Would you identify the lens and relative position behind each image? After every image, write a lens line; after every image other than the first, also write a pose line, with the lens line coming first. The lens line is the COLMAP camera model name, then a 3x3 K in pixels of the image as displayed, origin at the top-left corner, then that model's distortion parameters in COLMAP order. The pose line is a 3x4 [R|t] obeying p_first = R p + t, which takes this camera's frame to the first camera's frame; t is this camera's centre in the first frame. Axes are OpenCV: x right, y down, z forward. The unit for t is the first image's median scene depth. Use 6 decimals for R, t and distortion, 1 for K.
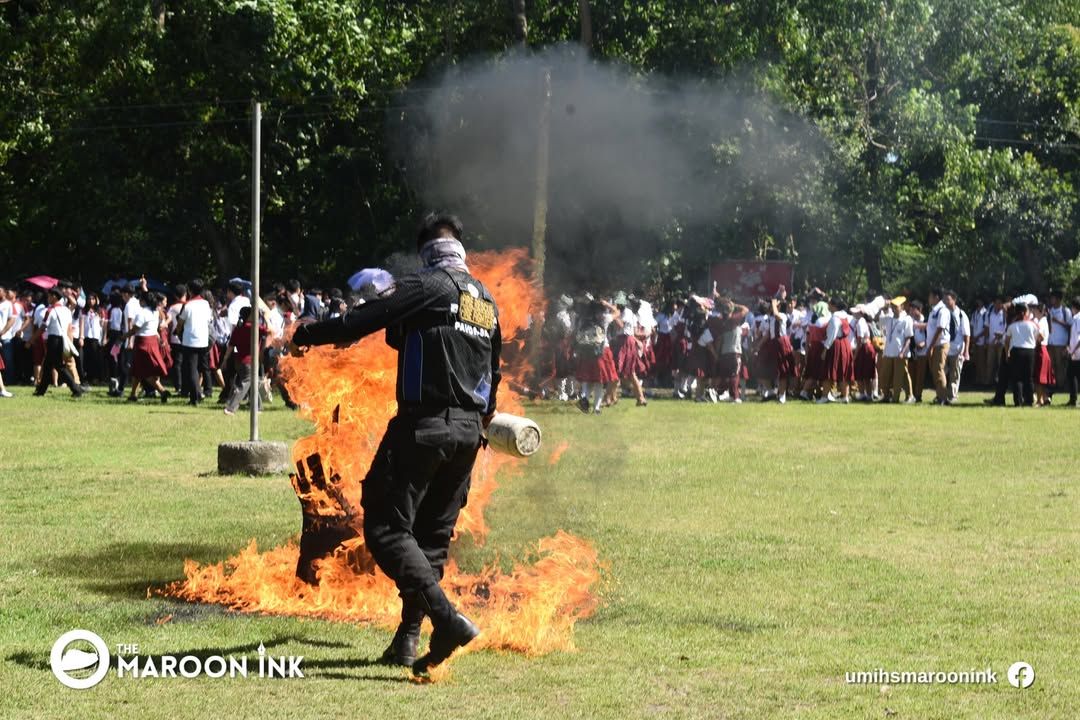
lens RADIAL K [[2236.4, 0, 534.2], [0, 2236.4, 358.5], [0, 0, 1]] dist [0.017053, 0.000000]
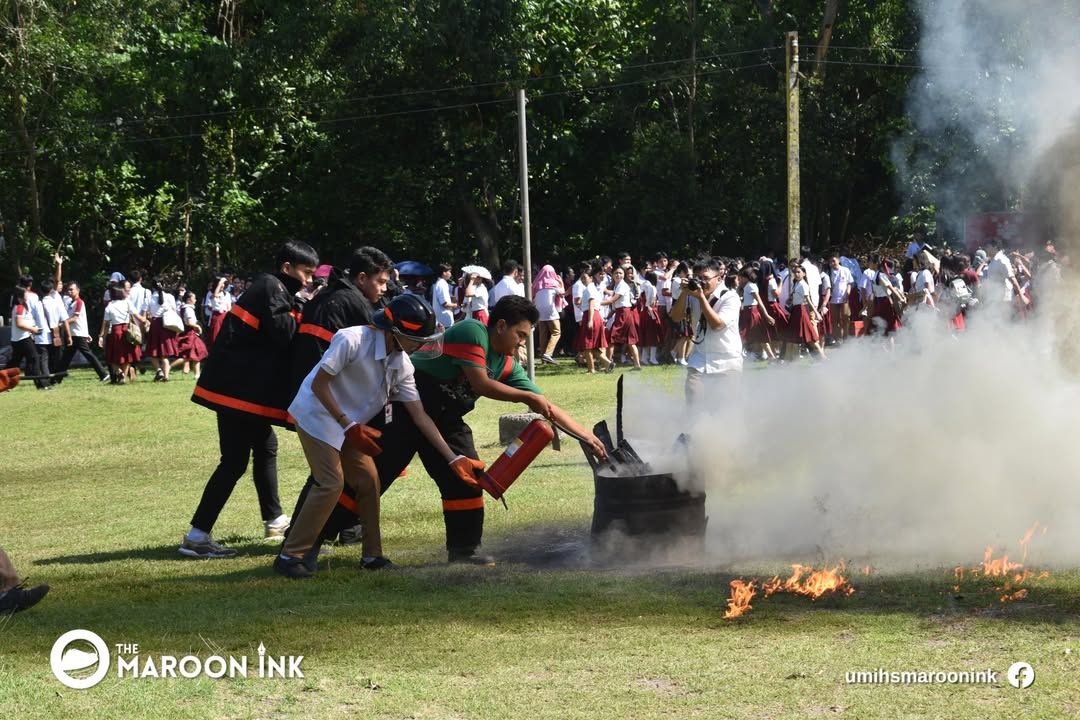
lens RADIAL K [[2236.4, 0, 544.3], [0, 2236.4, 363.2], [0, 0, 1]] dist [0.017053, 0.000000]
pose [[0.993071, -0.042685, -0.109492, -0.005631], [0.044588, 0.998893, 0.014991, -0.002213], [0.108730, -0.019769, 0.993875, -0.056115]]
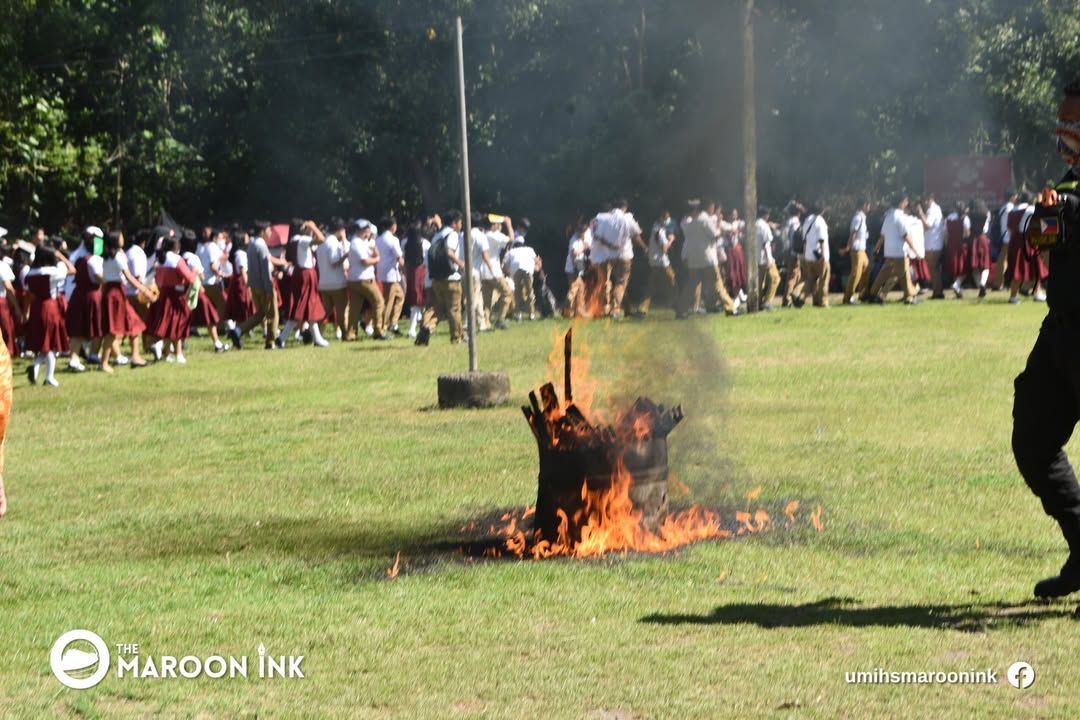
lens RADIAL K [[2236.4, 0, 542.4], [0, 2236.4, 358.8], [0, 0, 1]] dist [0.017053, 0.000000]
pose [[0.994648, -0.052151, -0.089196, -0.013610], [0.055409, 0.997869, 0.034446, -0.000089], [0.087210, -0.039204, 0.995418, 0.062545]]
